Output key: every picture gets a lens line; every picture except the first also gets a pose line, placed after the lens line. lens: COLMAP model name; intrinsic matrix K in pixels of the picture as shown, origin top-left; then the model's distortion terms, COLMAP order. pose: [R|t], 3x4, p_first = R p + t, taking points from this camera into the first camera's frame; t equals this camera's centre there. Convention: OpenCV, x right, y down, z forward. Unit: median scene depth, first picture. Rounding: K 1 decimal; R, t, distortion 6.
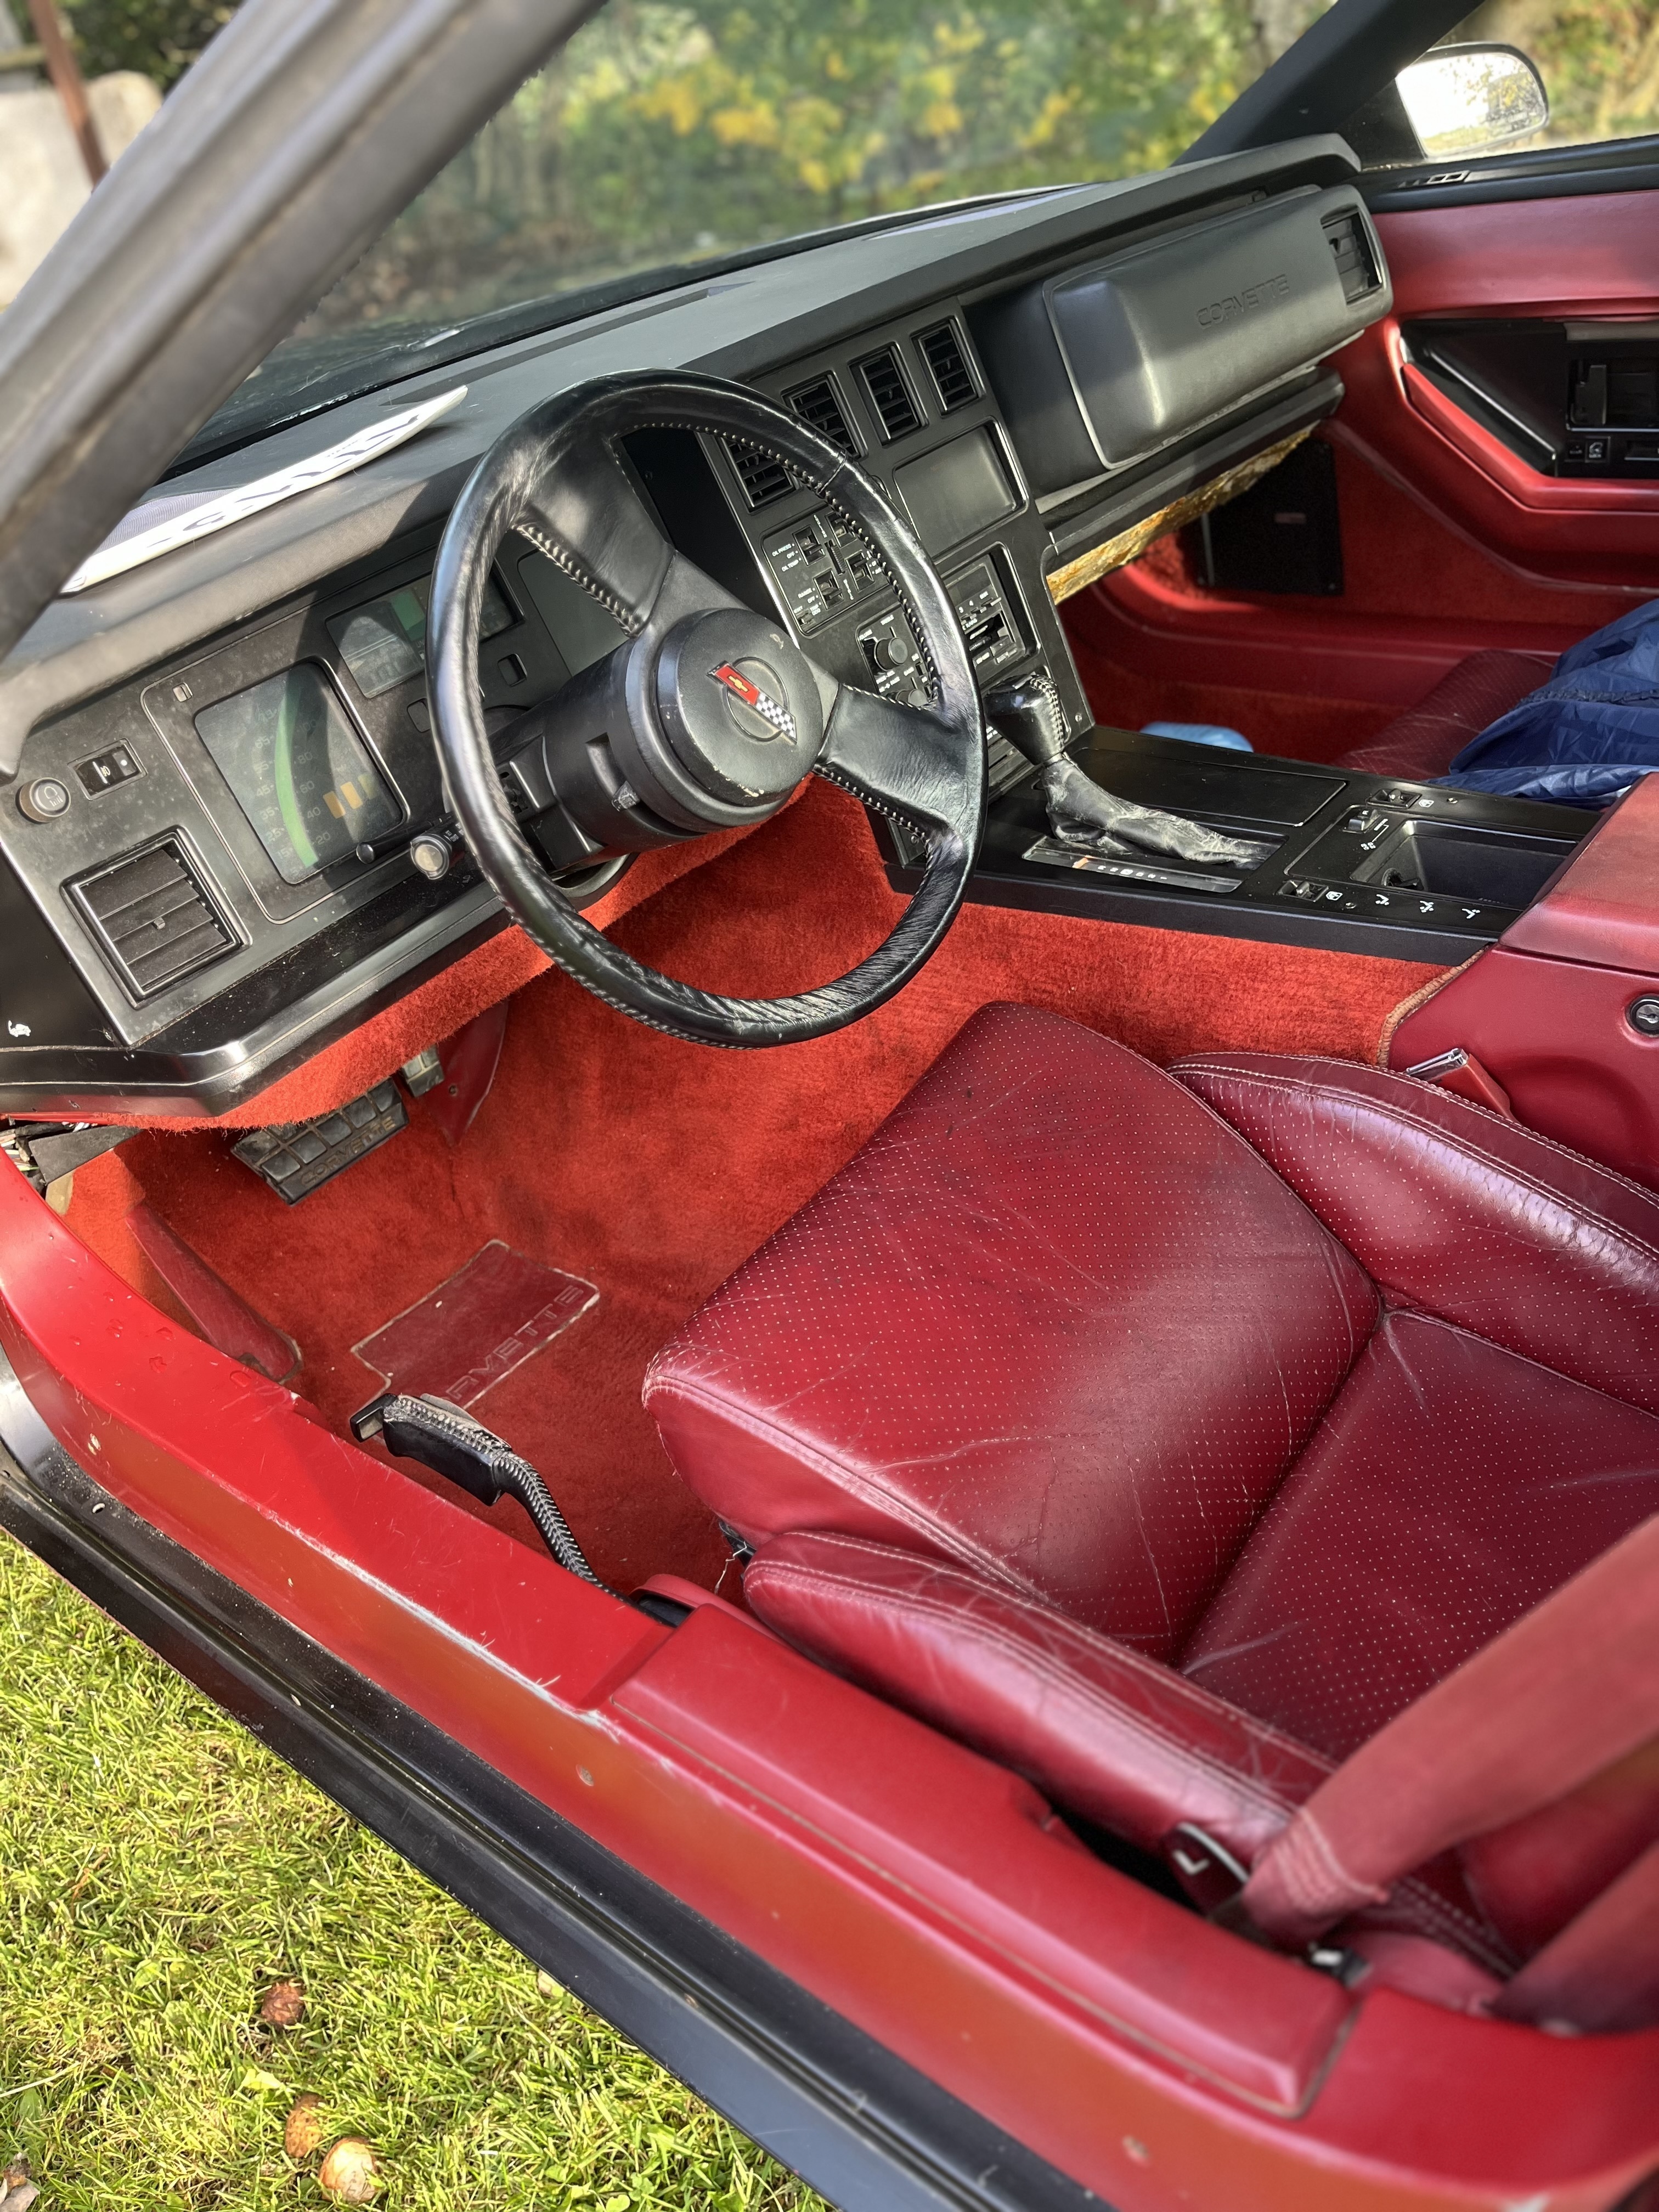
lens RADIAL K [[1656.5, 0, 829.5], [0, 1656.5, 1106.0], [0, 0, 1]] dist [0.045909, -0.072516]
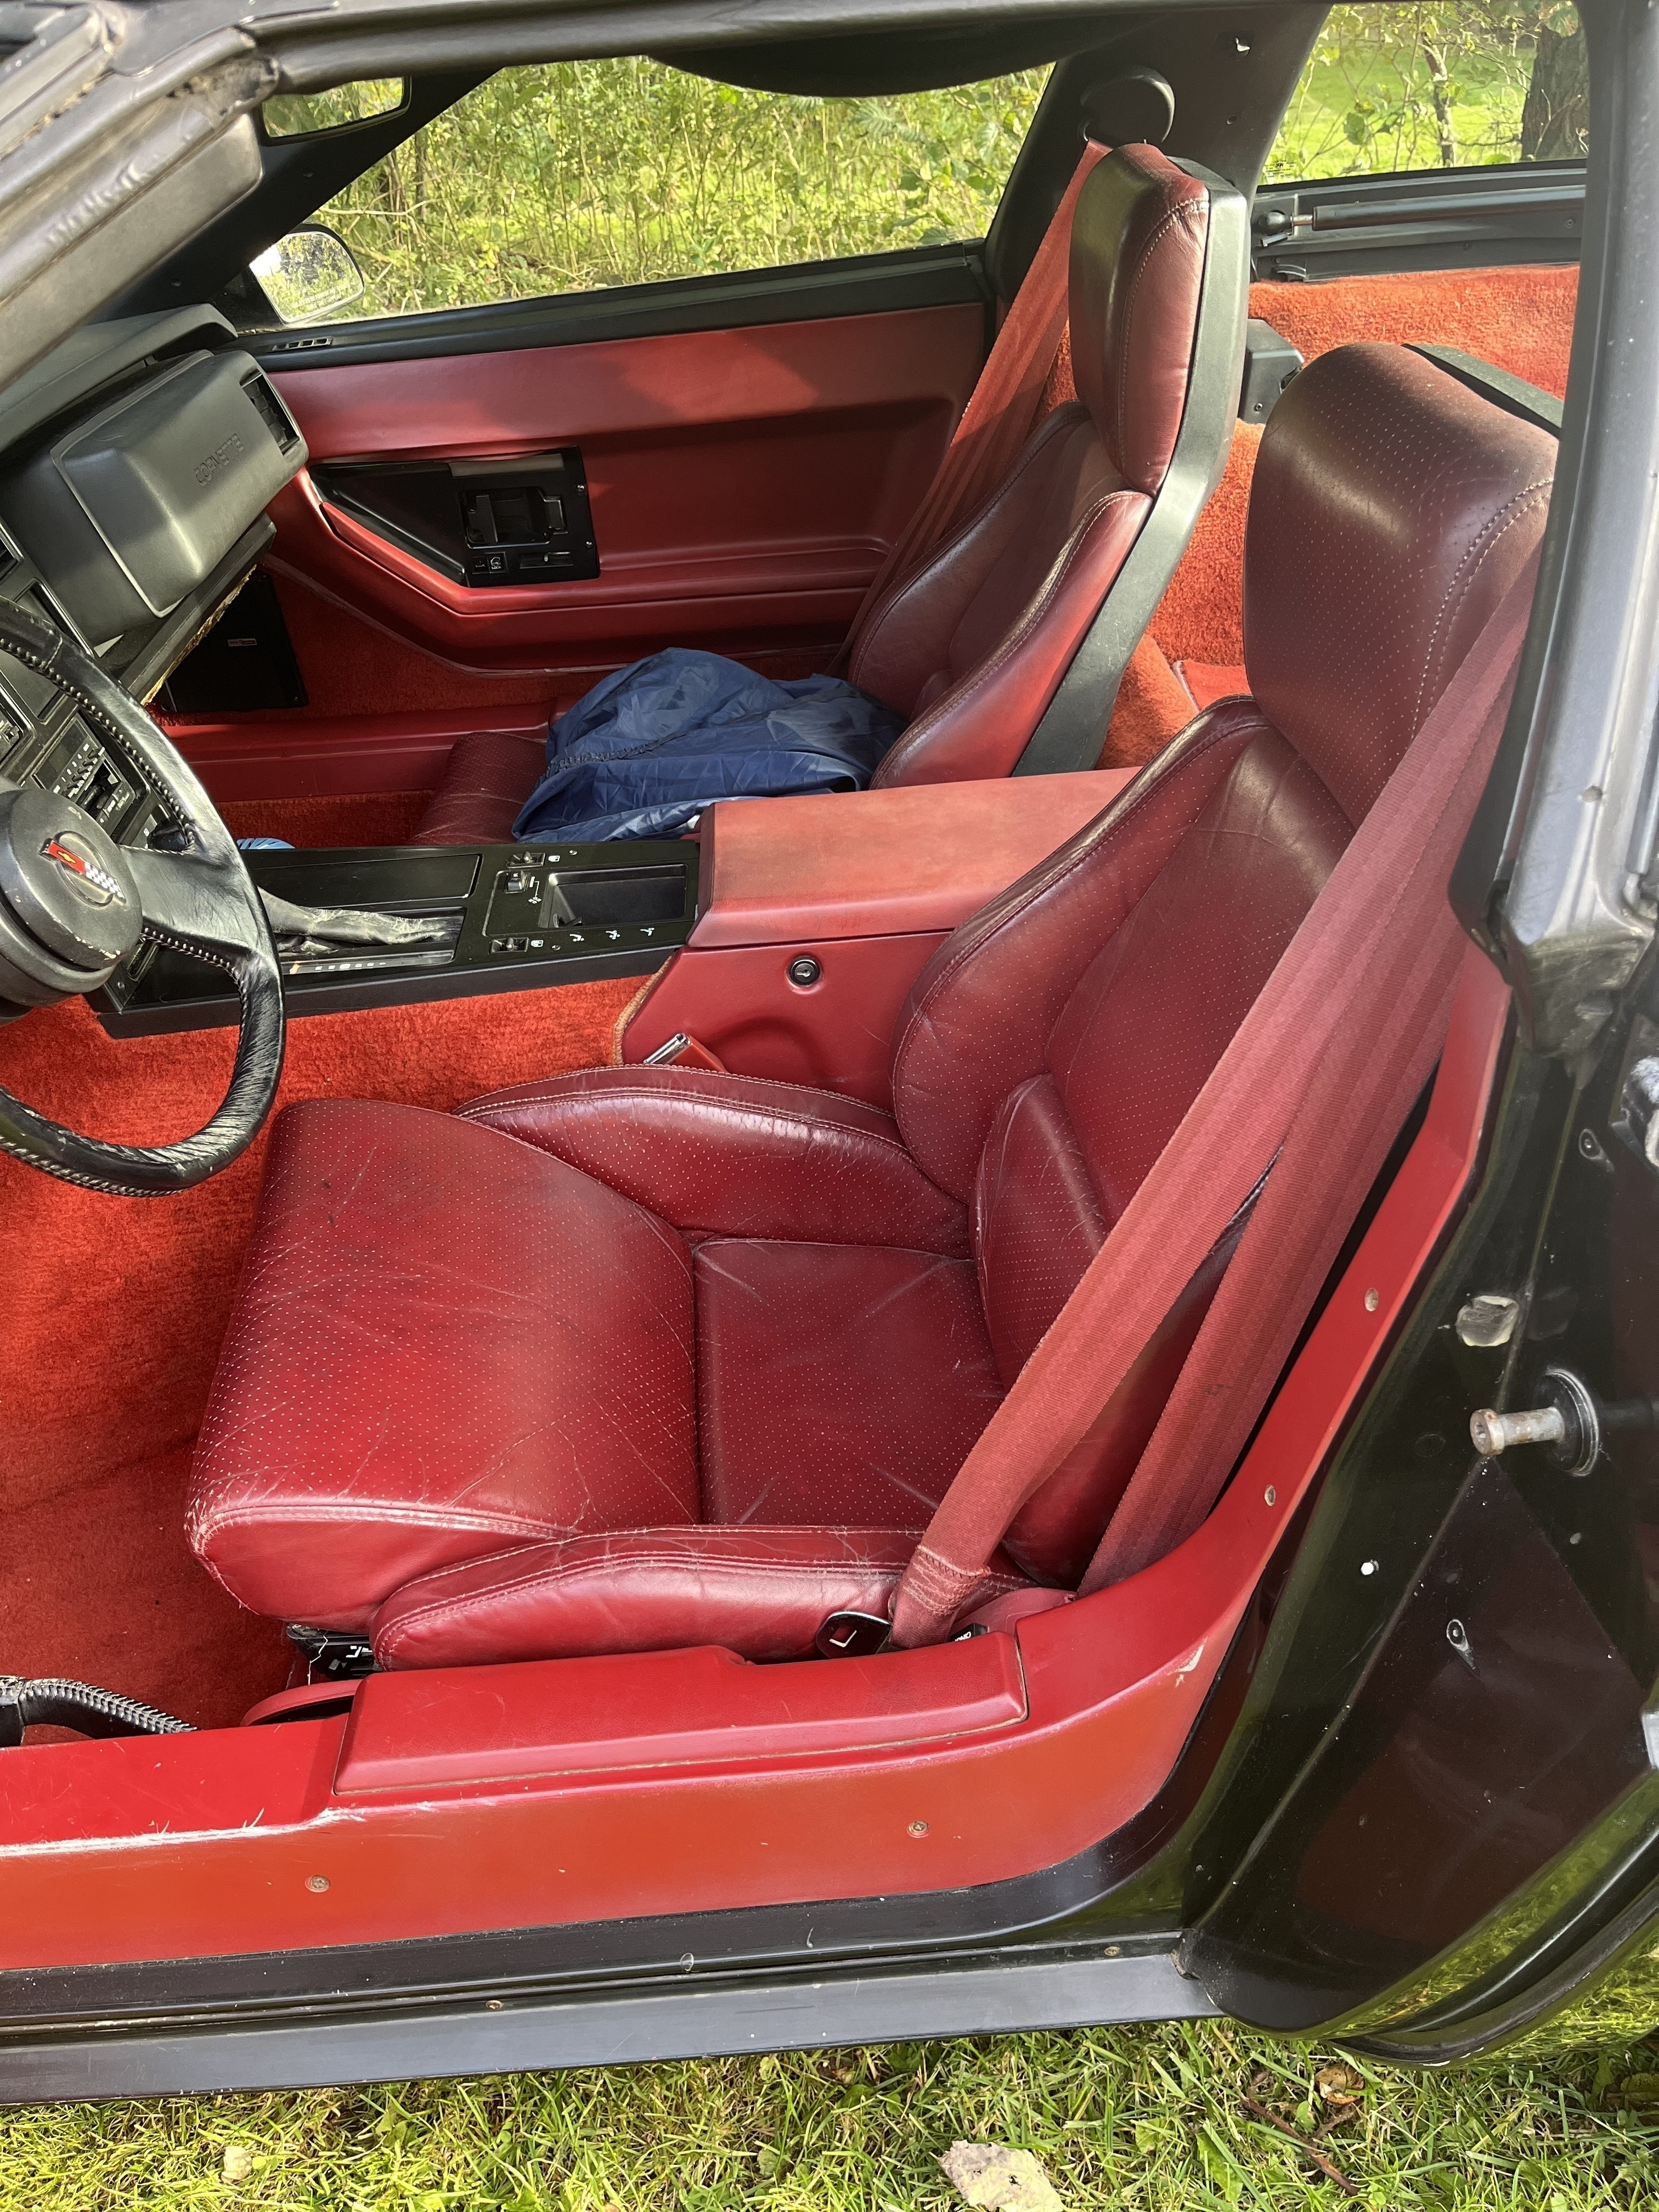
lens RADIAL K [[1641.8, 0, 829.5], [0, 1641.8, 1106.0], [0, 0, 1]] dist [-0.000211, -0.005326]
pose [[0.749402, -0.274354, 0.602599, -0.282475], [0.303890, 0.951112, 0.055104, -0.015049], [-0.588258, 0.141829, 0.796139, -0.054929]]
